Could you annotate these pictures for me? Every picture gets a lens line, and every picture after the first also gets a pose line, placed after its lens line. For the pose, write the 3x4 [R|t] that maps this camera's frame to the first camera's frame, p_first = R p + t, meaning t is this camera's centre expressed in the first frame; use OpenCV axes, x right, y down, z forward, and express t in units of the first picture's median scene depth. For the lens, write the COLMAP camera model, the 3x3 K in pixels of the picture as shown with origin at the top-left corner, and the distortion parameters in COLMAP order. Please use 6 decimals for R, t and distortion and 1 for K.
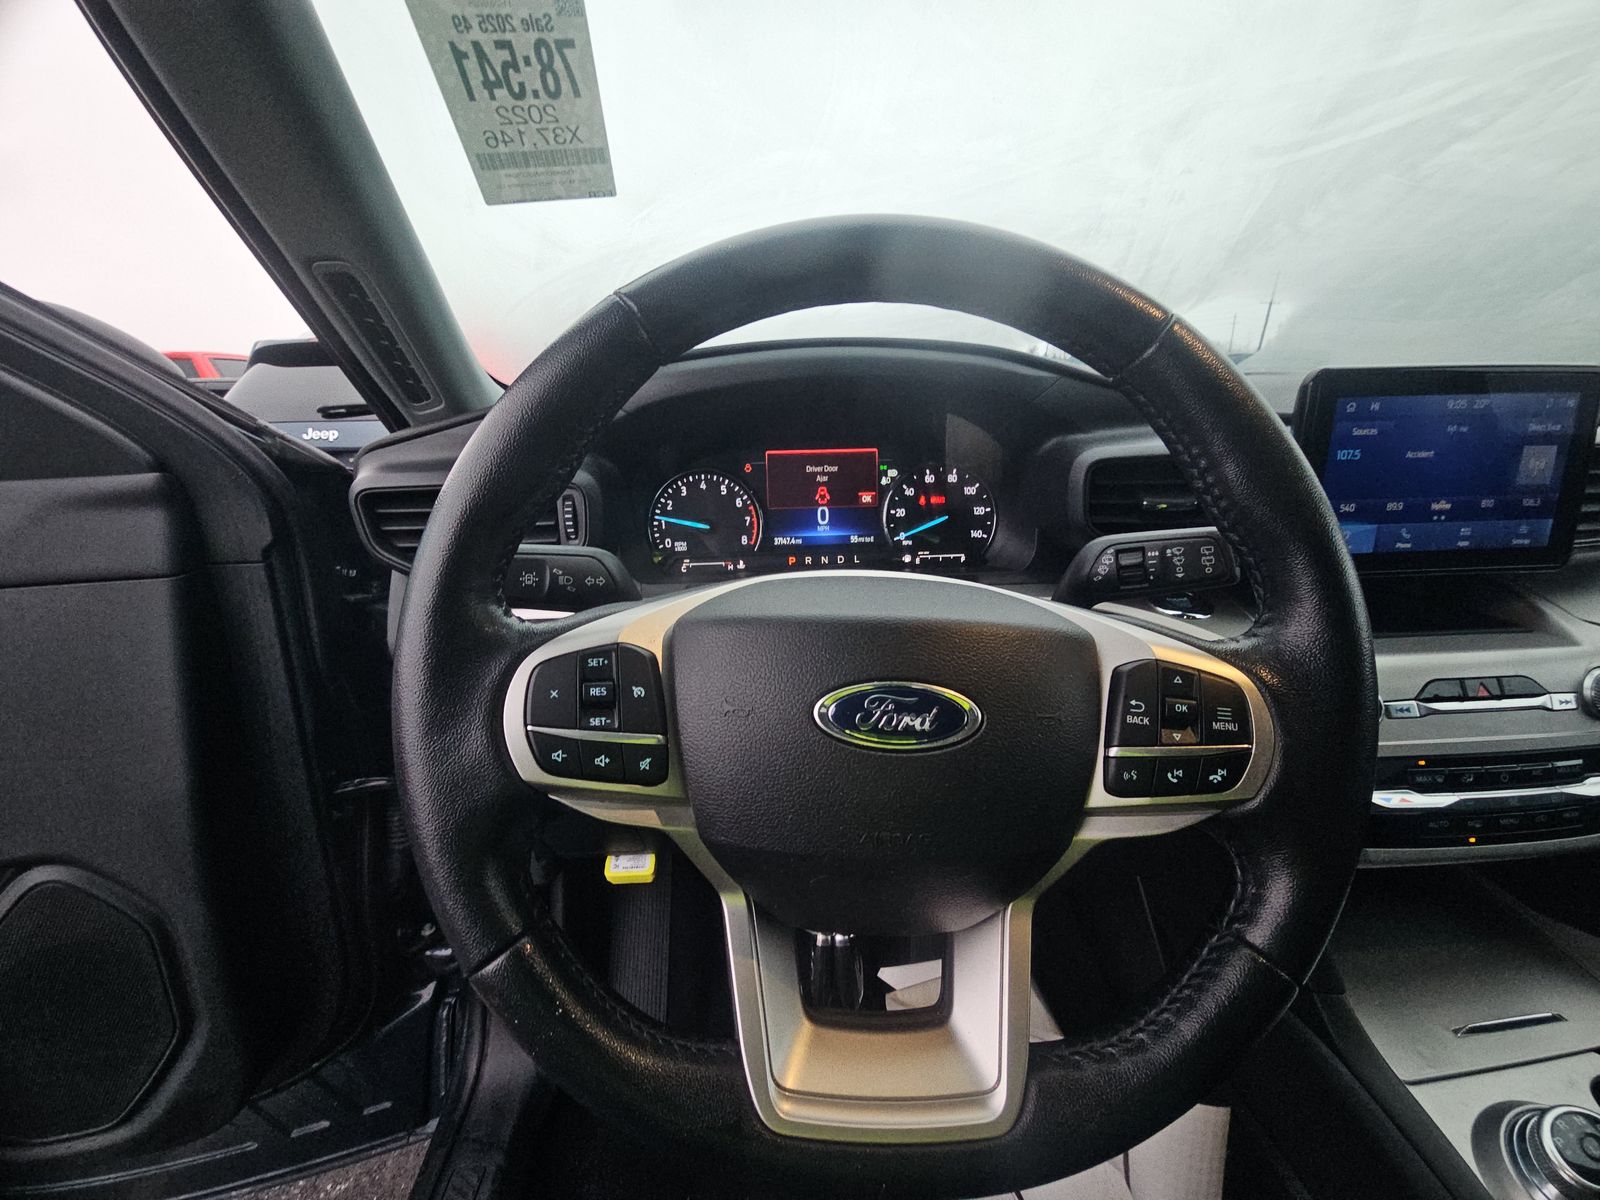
lens RADIAL K [[637.4, 0, 801.8], [0, 637.4, 590.4], [0, 0, 1]] dist [0.008108, -0.002500]
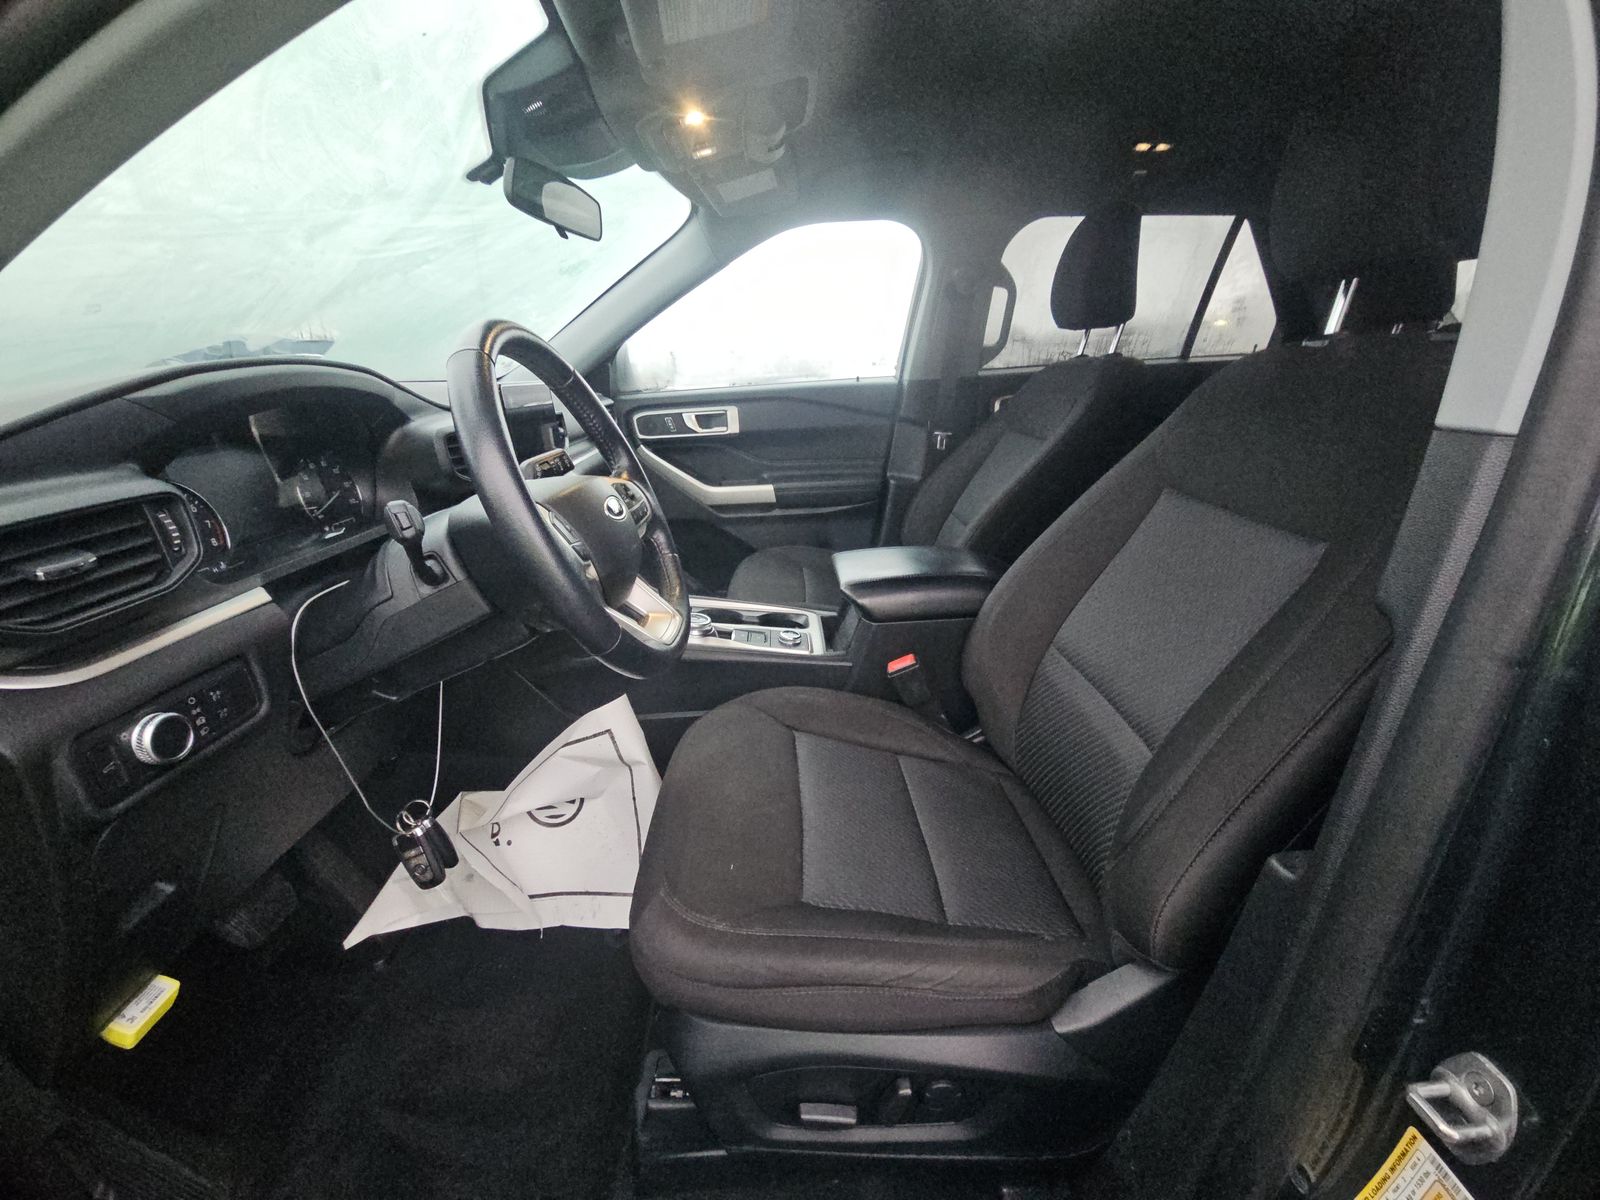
lens RADIAL K [[637.4, 0, 795.7], [0, 637.4, 607.6], [0, 0, 1]] dist [0.008108, -0.002500]
pose [[0.043695, -0.331260, 0.942527, -1.379992], [0.325346, 0.896718, 0.300077, 0.017111], [-0.944585, 0.293536, 0.146956, -0.046101]]
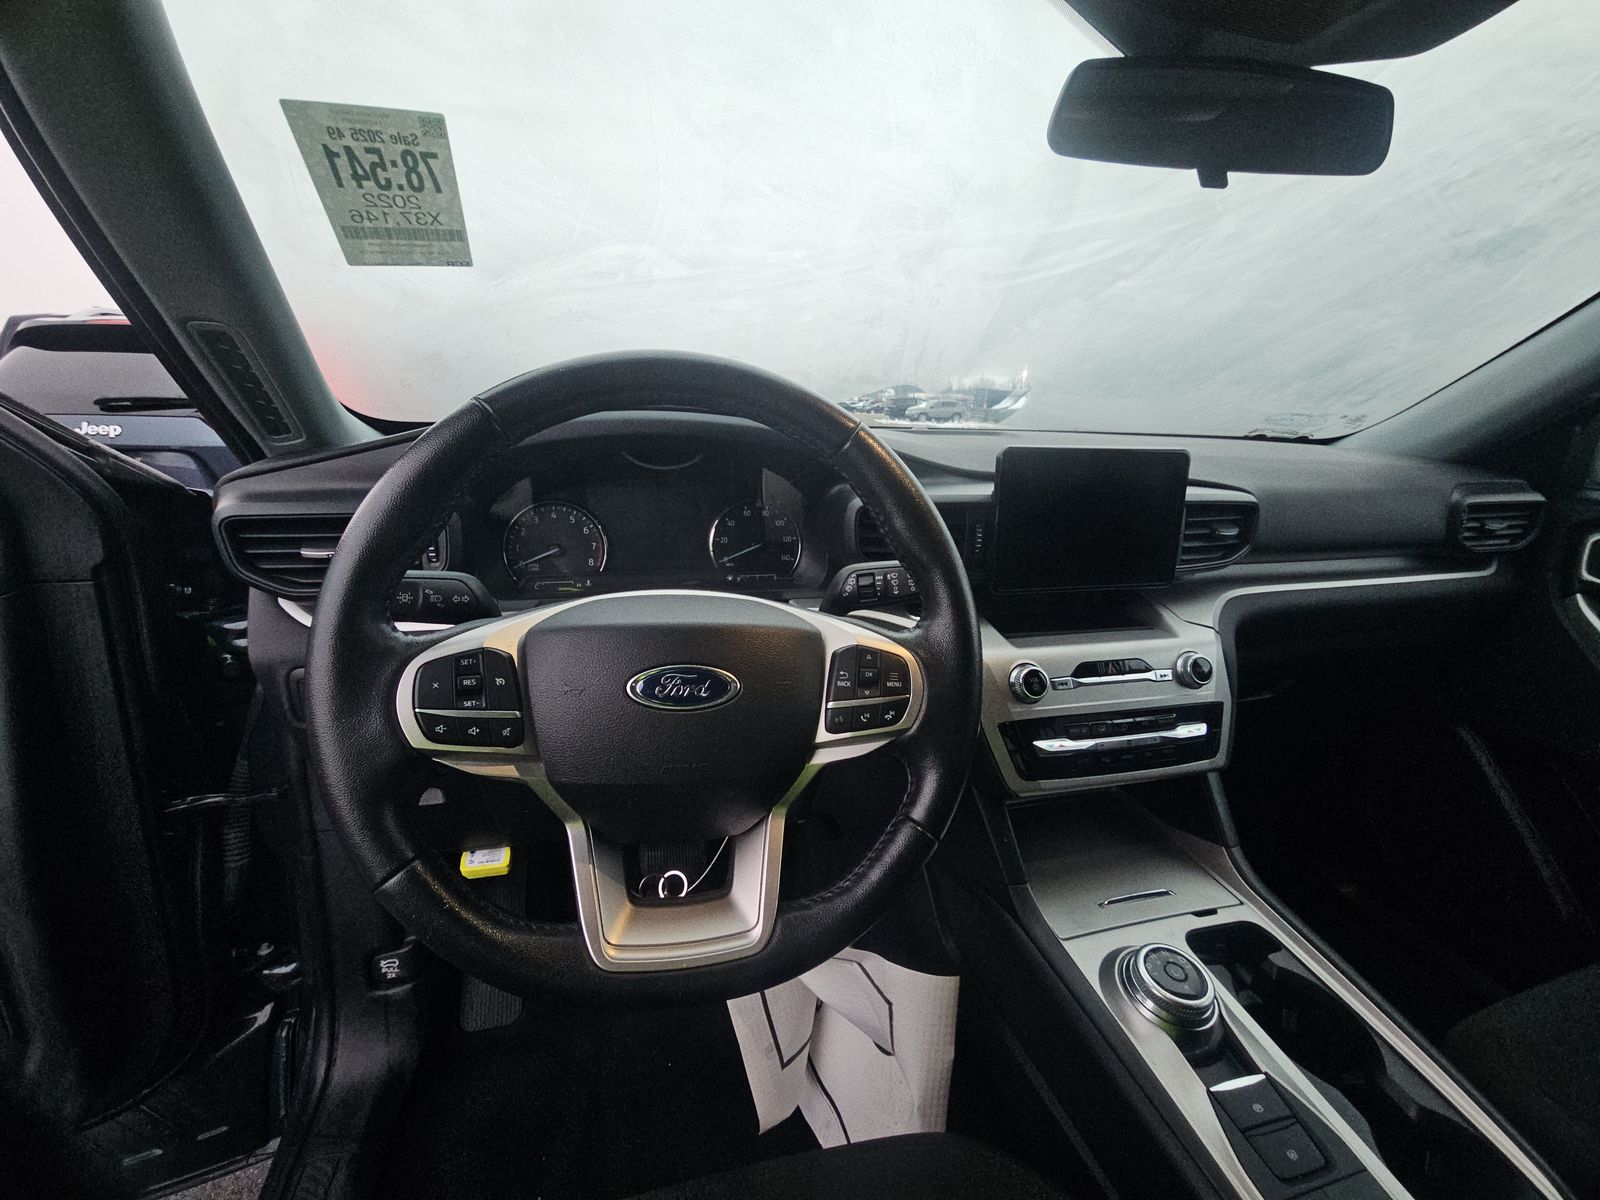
lens RADIAL K [[637.4, 0, 792.4], [0, 637.4, 604.1], [0, 0, 1]] dist [0.008108, -0.002500]
pose [[0.979838, -0.007965, 0.199635, 0.048301], [0.007973, 0.999968, 0.000767, 0.000241], [-0.199635, 0.000841, 0.979870, -0.283932]]
